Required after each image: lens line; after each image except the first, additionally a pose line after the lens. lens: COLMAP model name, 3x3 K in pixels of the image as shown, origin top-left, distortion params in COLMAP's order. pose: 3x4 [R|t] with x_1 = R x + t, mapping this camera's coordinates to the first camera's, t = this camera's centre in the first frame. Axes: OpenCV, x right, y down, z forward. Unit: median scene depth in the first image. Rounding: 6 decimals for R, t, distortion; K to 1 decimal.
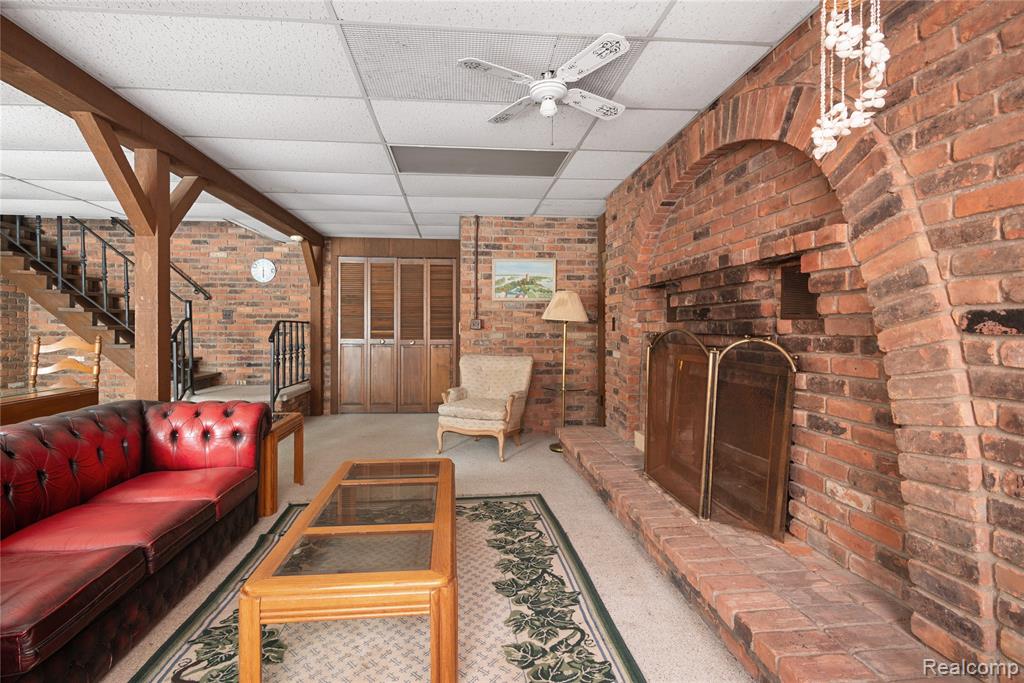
lens RADIAL K [[504.7, 0, 506.7], [0, 504.7, 333.2], [0, 0, 1]] dist [-0.003883, -0.001059]
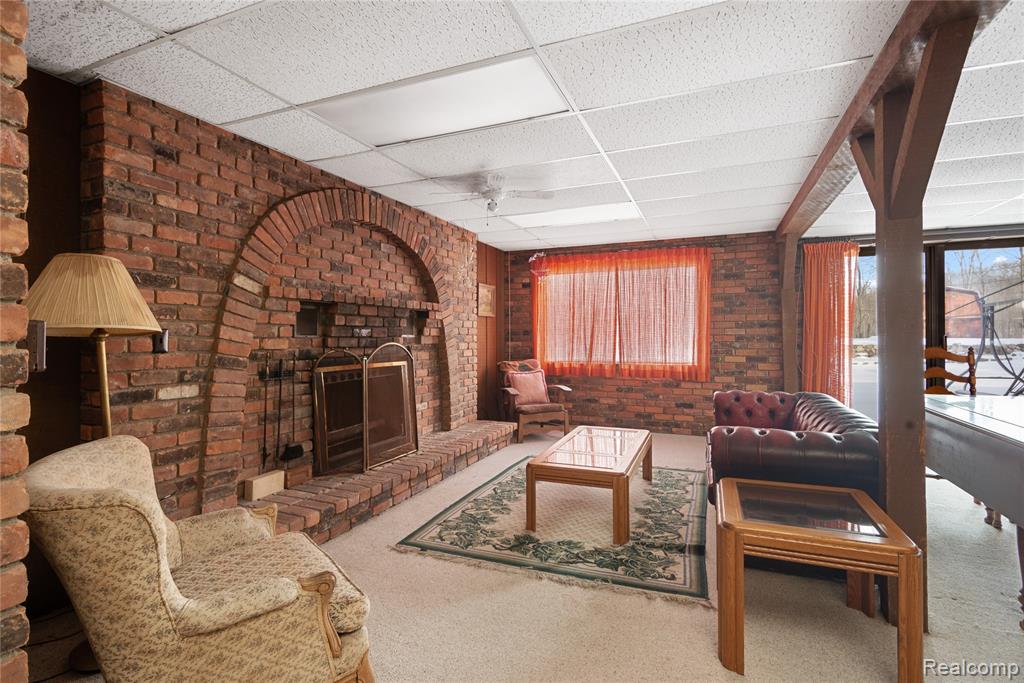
lens RADIAL K [[504.7, 0, 506.7], [0, 504.7, 334.7], [0, 0, 1]] dist [-0.003883, -0.001059]
pose [[-0.884677, 0.004357, 0.466184, -0.508354], [0.009645, 0.999913, 0.008957, -0.034629], [-0.466104, 0.012421, -0.884643, 1.731200]]
